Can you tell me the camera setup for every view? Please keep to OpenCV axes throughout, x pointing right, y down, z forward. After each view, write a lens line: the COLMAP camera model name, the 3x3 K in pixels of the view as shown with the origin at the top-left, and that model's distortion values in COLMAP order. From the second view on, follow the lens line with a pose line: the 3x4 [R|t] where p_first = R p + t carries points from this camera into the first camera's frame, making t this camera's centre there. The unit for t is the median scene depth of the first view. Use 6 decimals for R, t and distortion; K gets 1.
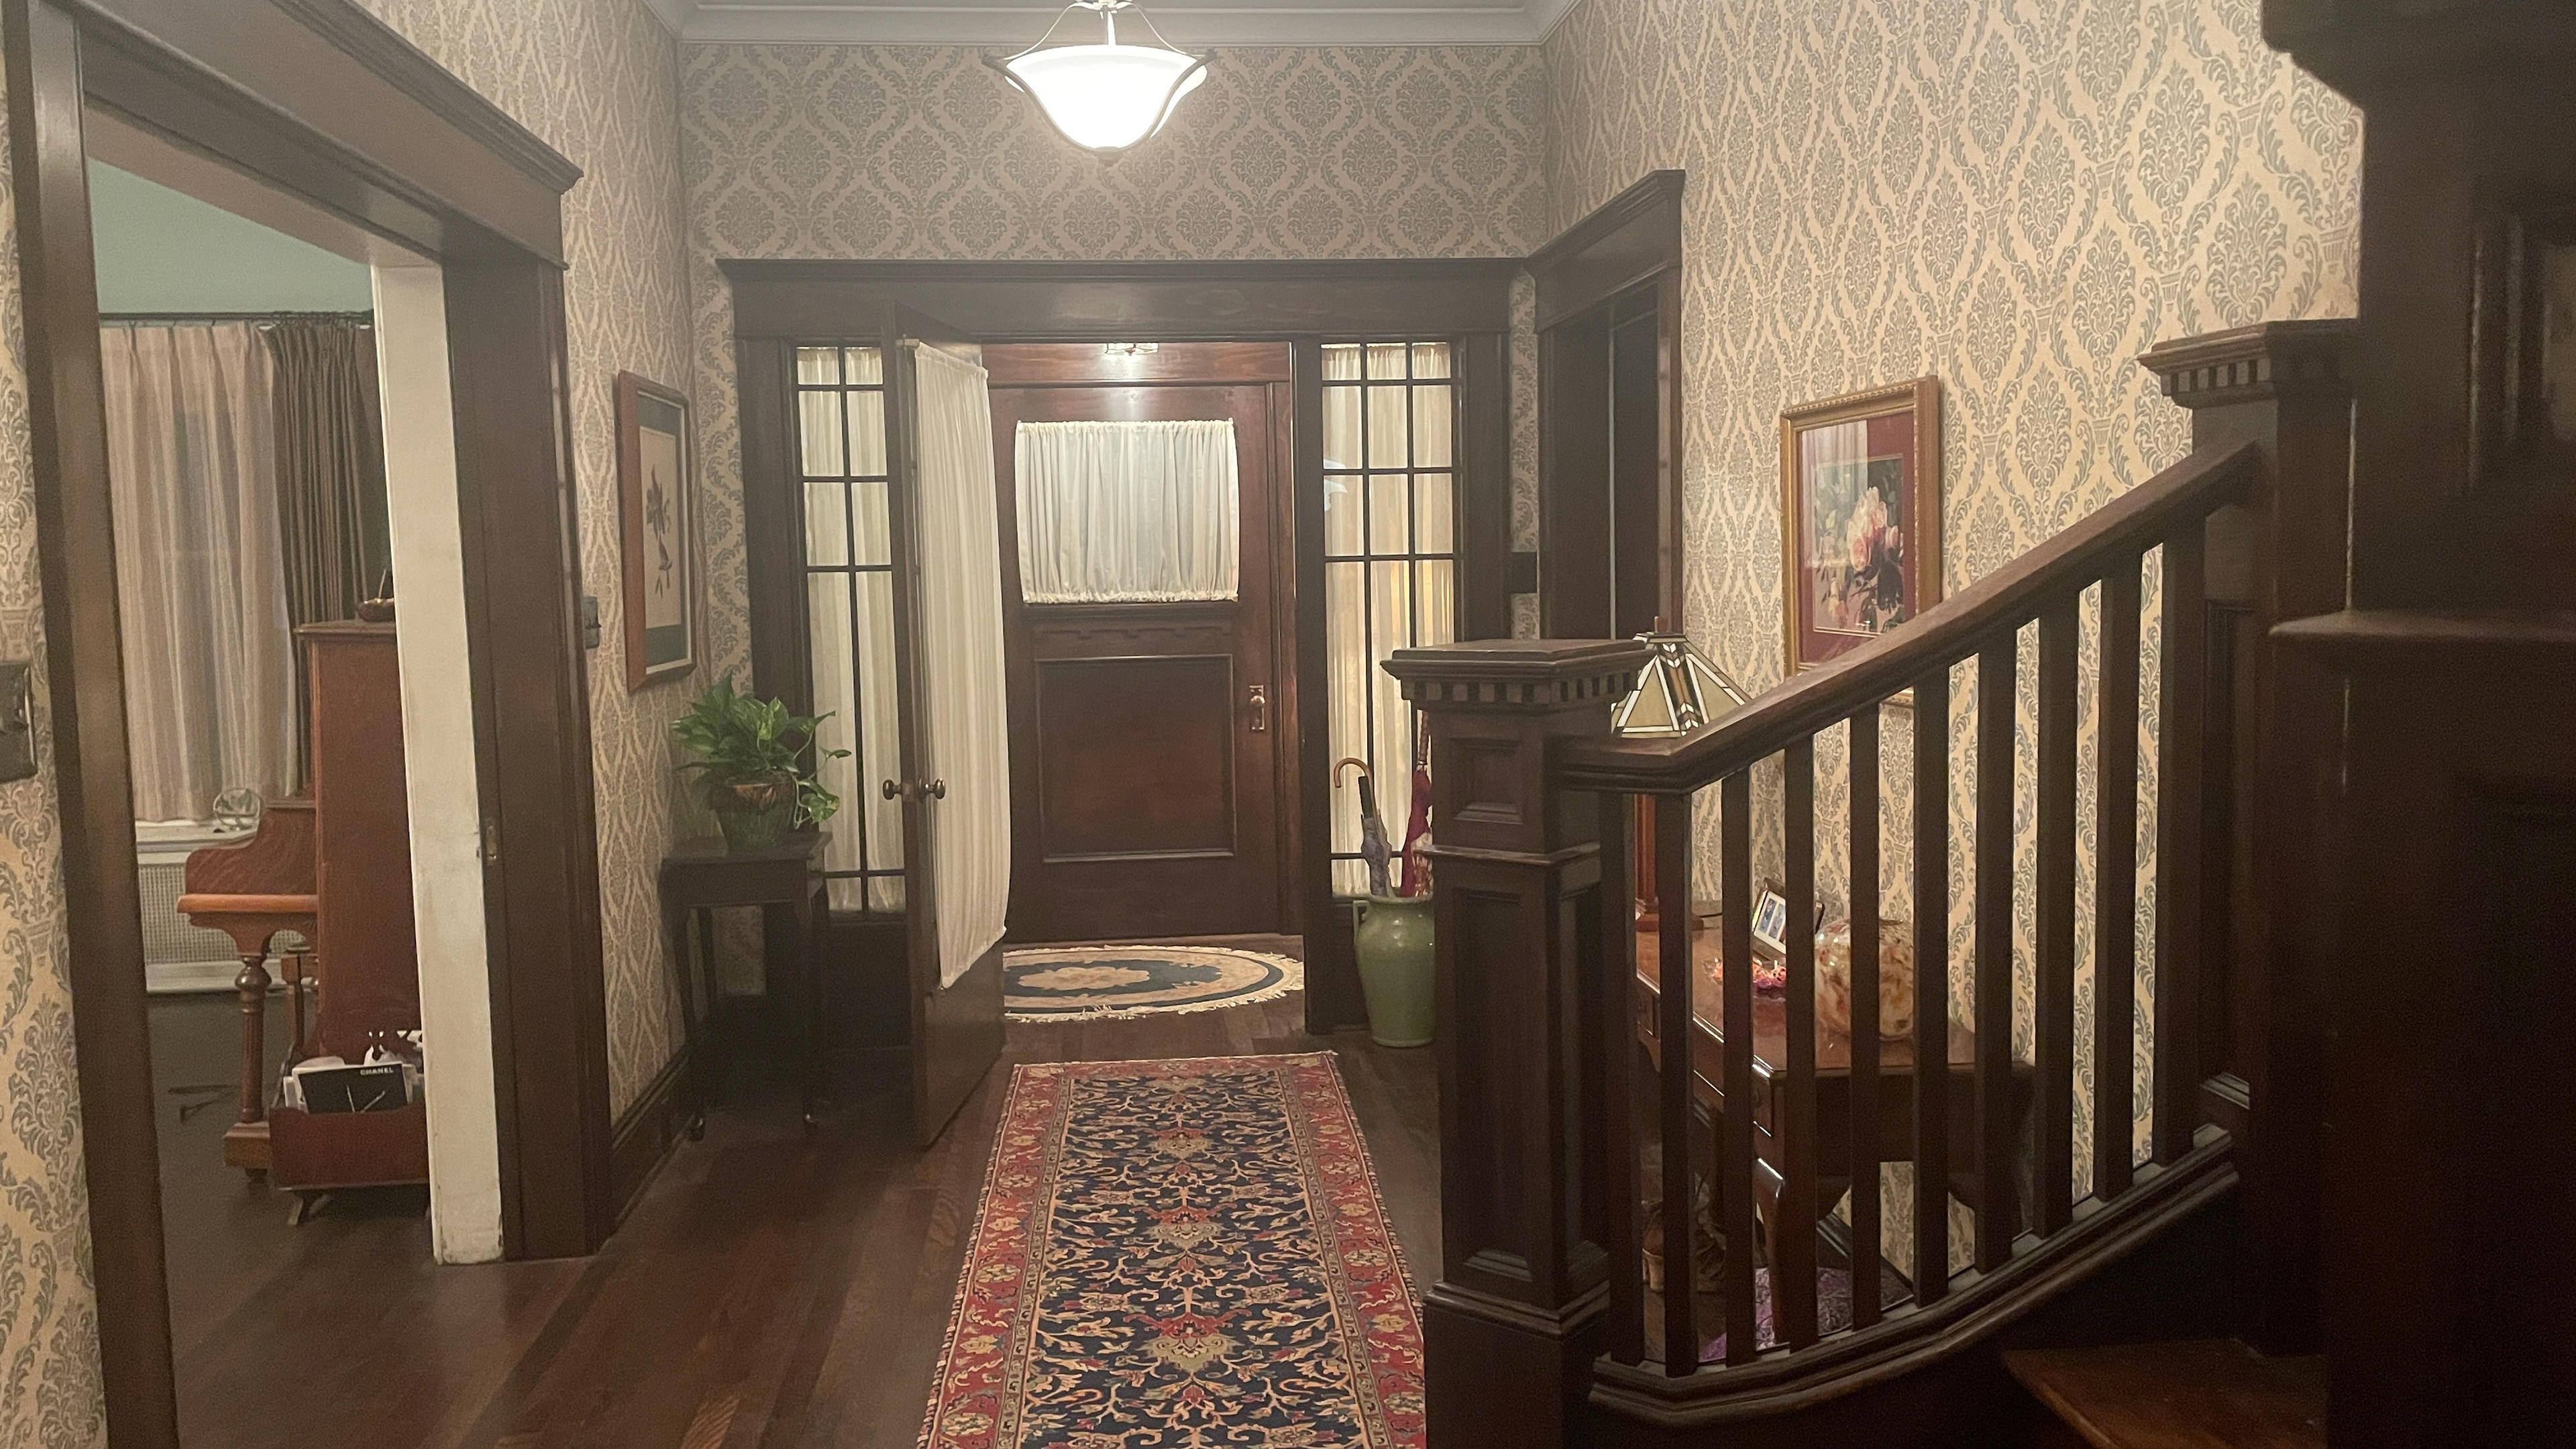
lens RADIAL K [[1952.8, 0, 1272.8], [0, 1952.8, 714.8], [0, 0, 1]] dist [0.067794, -0.071780]
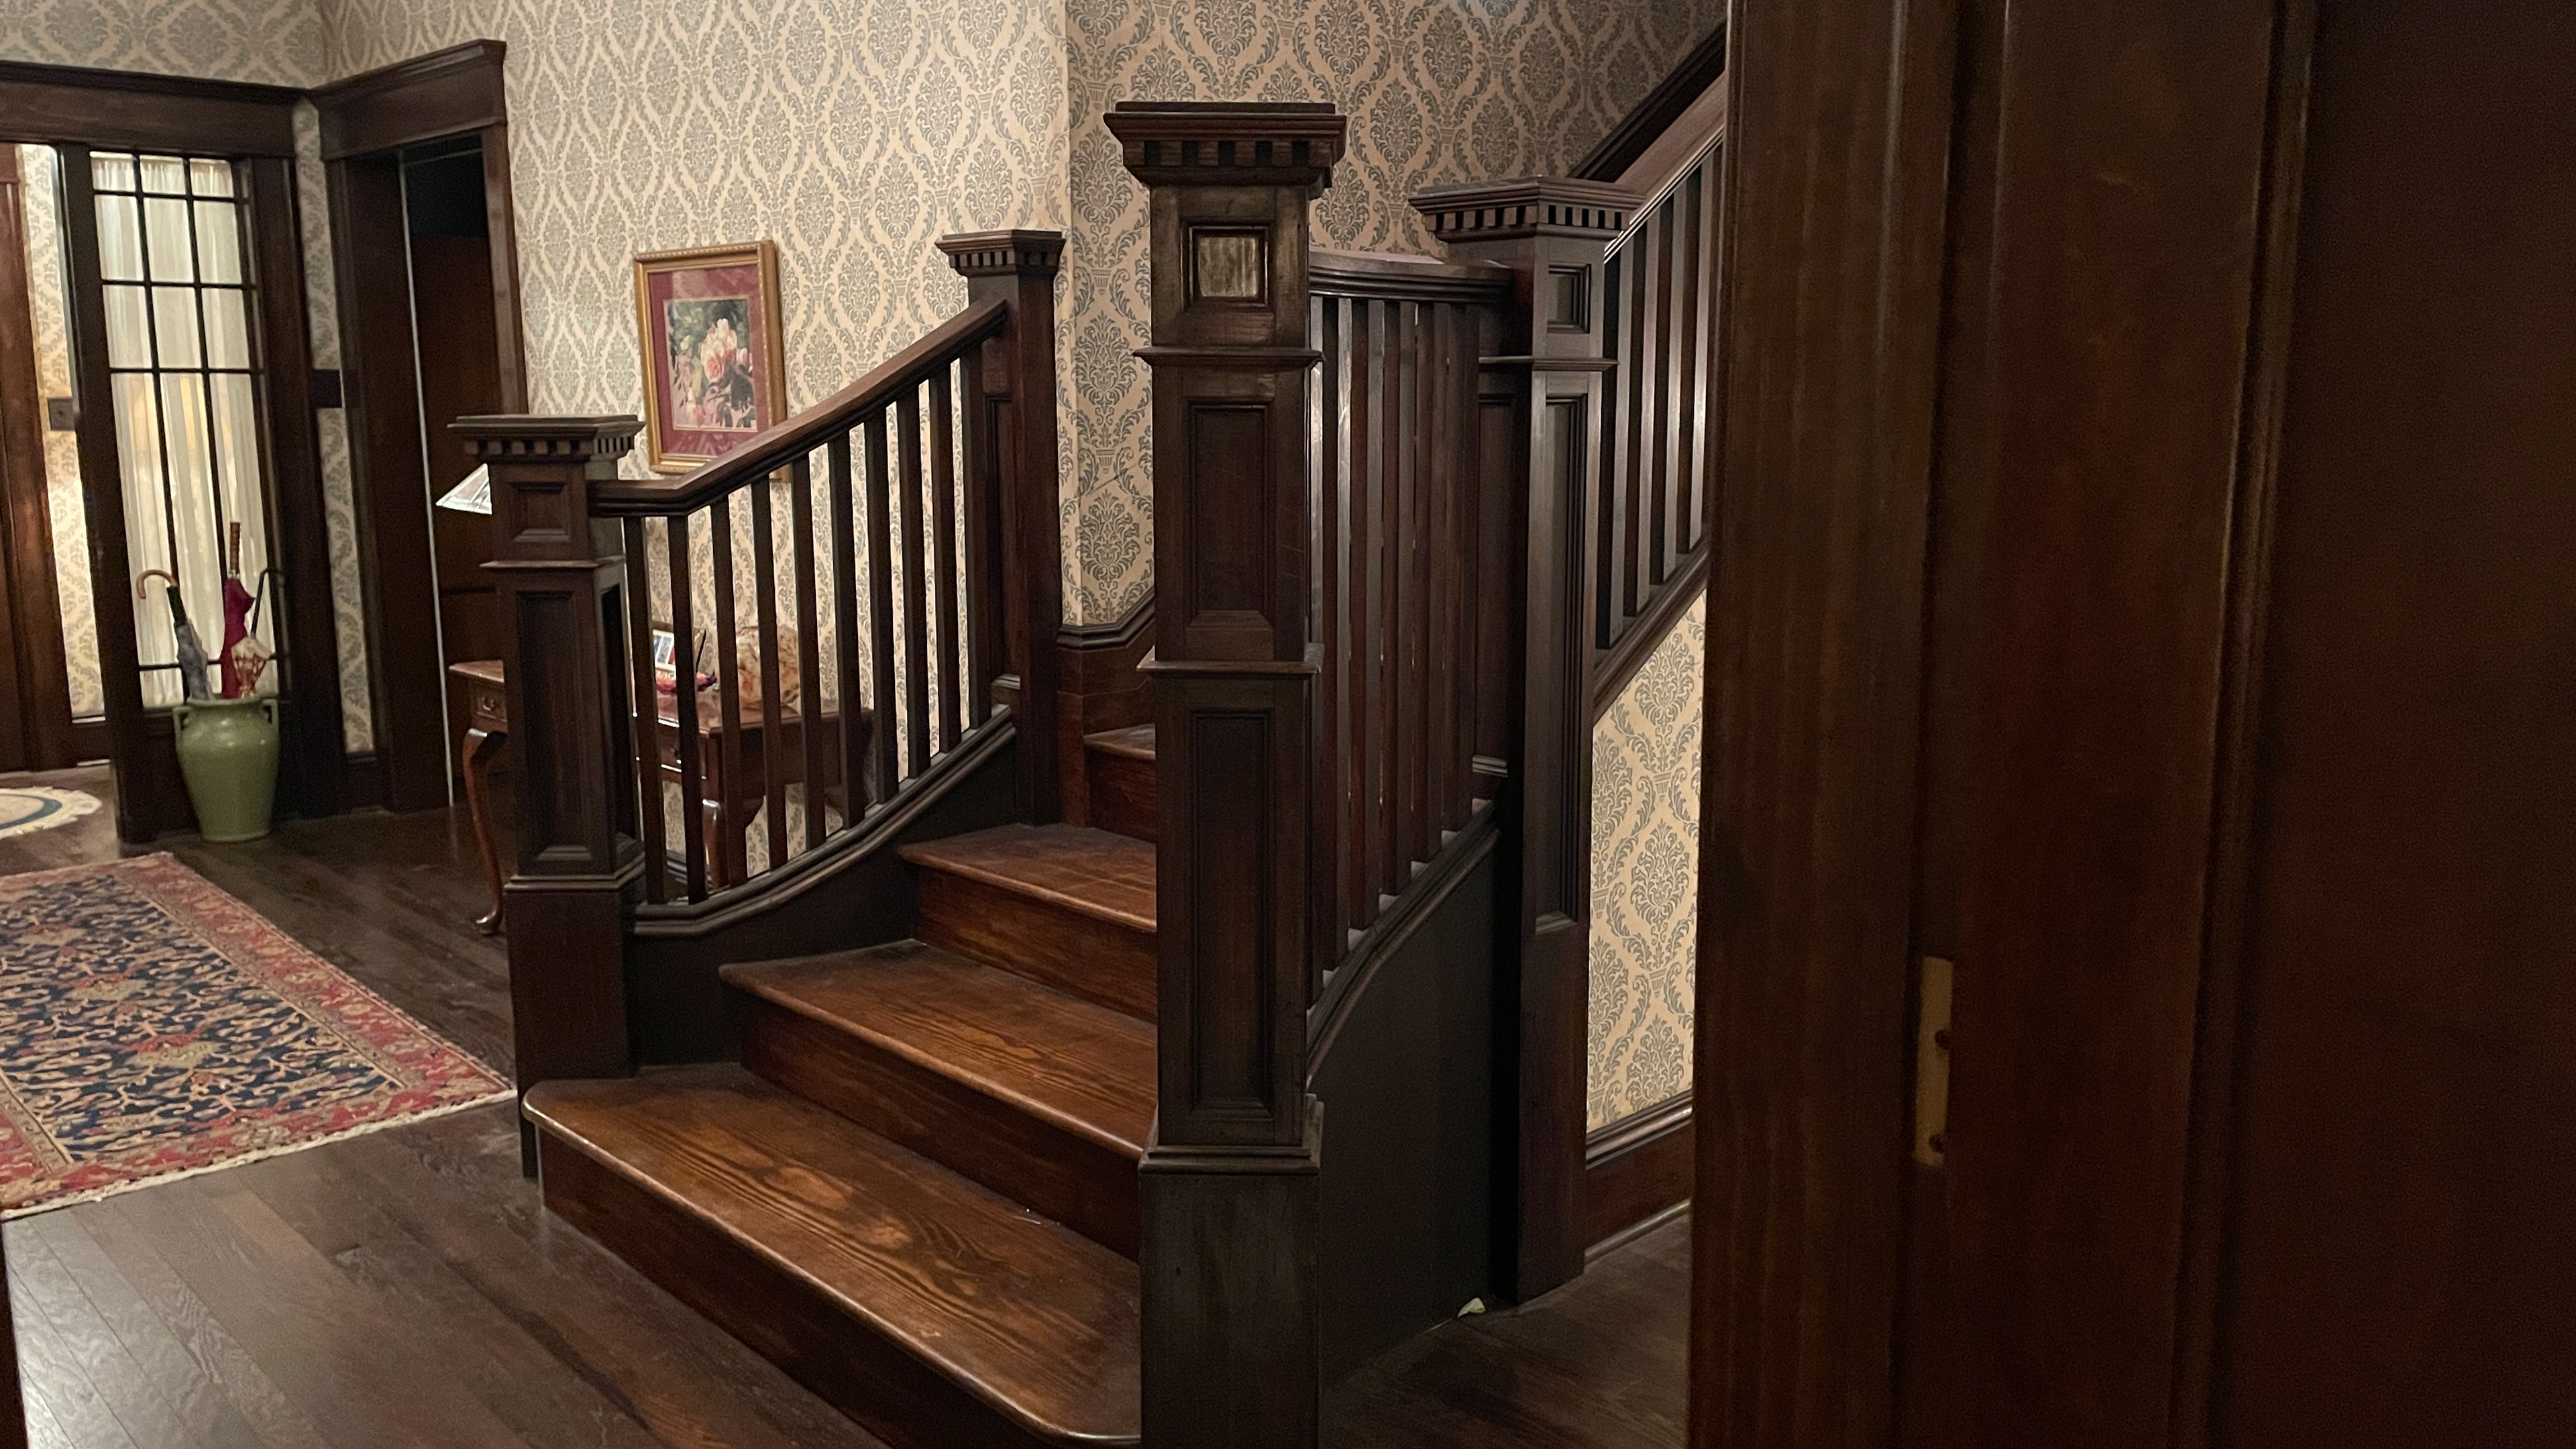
lens RADIAL K [[1952.8, 0, 1309.9], [0, 1952.8, 724.1], [0, 0, 1]] dist [0.067794, -0.071780]
pose [[0.778662, -0.085068, 0.621650, -0.232671], [0.035990, 0.995191, 0.091105, 0.050050], [-0.626411, -0.048567, 0.777979, -0.305942]]
